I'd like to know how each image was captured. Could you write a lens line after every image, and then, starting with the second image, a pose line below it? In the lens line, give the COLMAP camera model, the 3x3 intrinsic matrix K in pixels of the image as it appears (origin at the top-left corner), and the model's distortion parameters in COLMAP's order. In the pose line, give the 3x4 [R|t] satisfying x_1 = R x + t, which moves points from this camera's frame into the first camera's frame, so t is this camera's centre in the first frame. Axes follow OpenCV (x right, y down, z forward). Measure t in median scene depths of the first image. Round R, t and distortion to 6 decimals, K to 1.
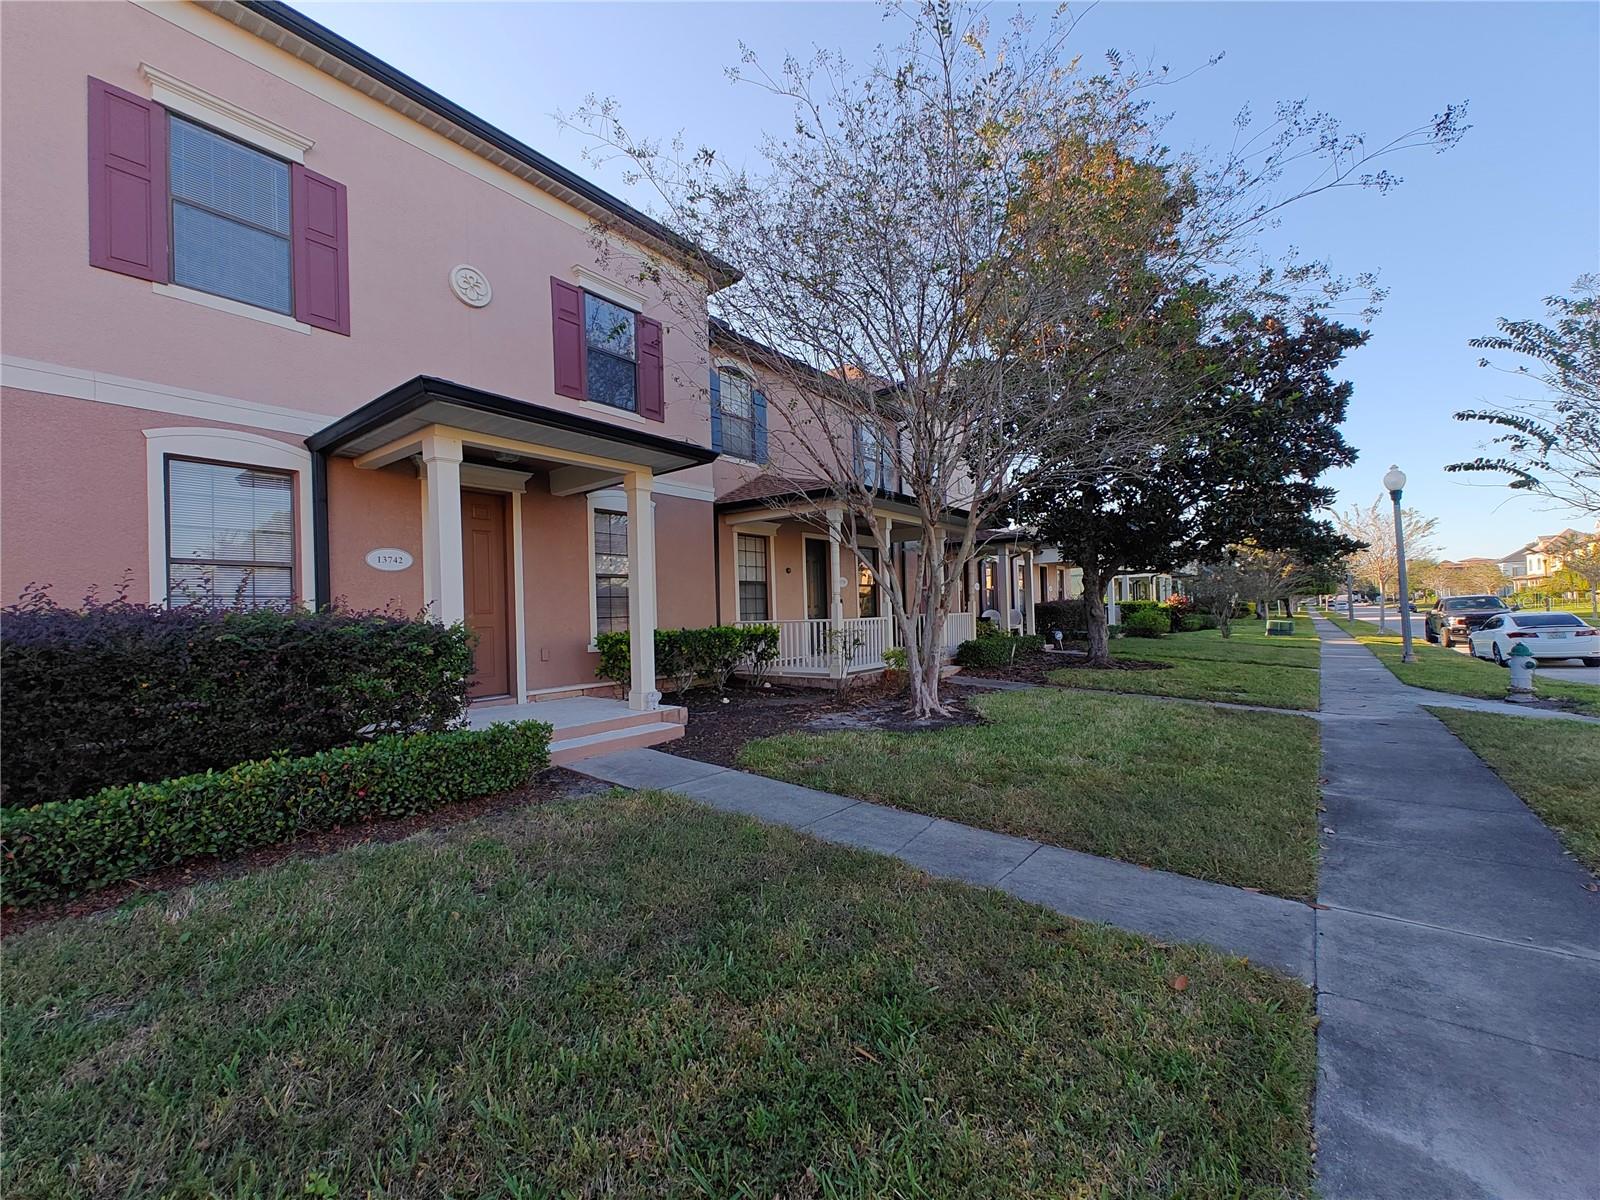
lens RADIAL K [[637.3, 0, 800.0], [0, 637.3, 600.0], [0, 0, 1]] dist [0.031664, 0.000032]
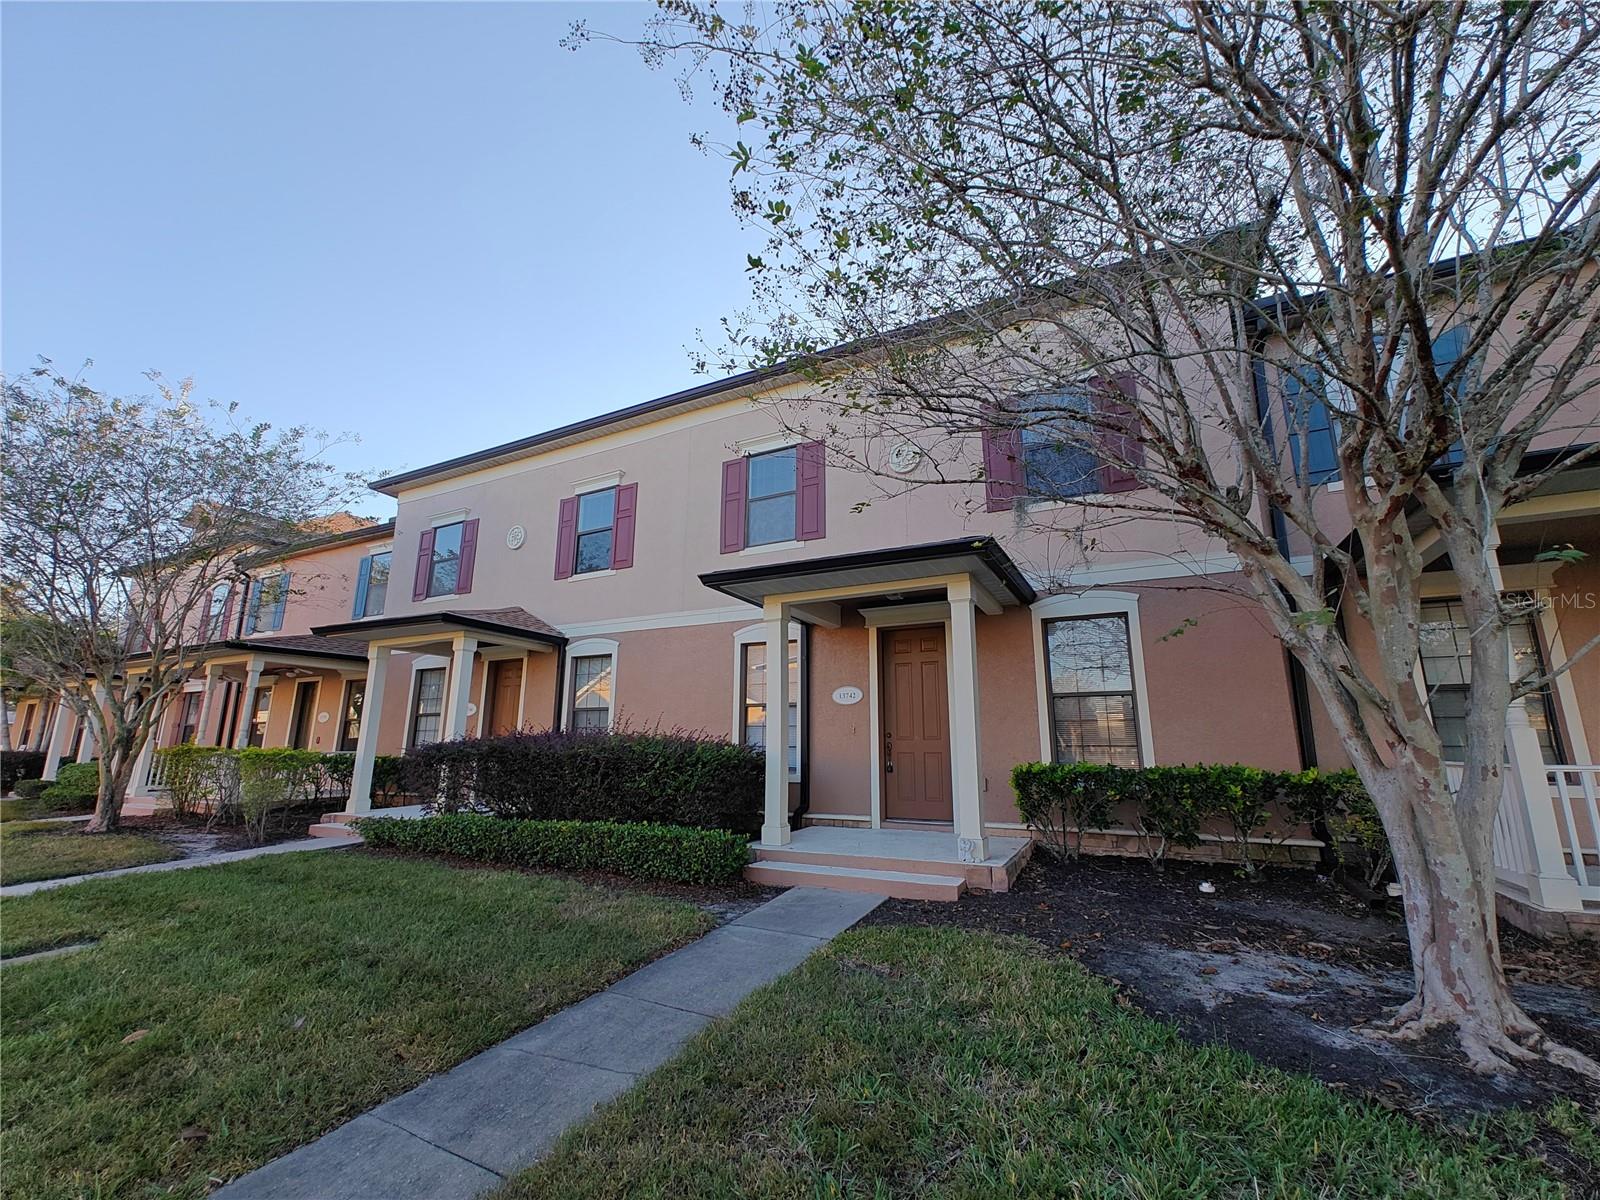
lens RADIAL K [[648.1, 0, 797.0], [0, 648.1, 625.0], [0, 0, 1]] dist [-0.001413, -0.000191]
pose [[0.218799, -0.164223, -0.961851, 0.777343], [-0.000396, 0.985721, -0.168388, 0.019991], [0.975770, 0.037224, 0.215610, 0.847174]]
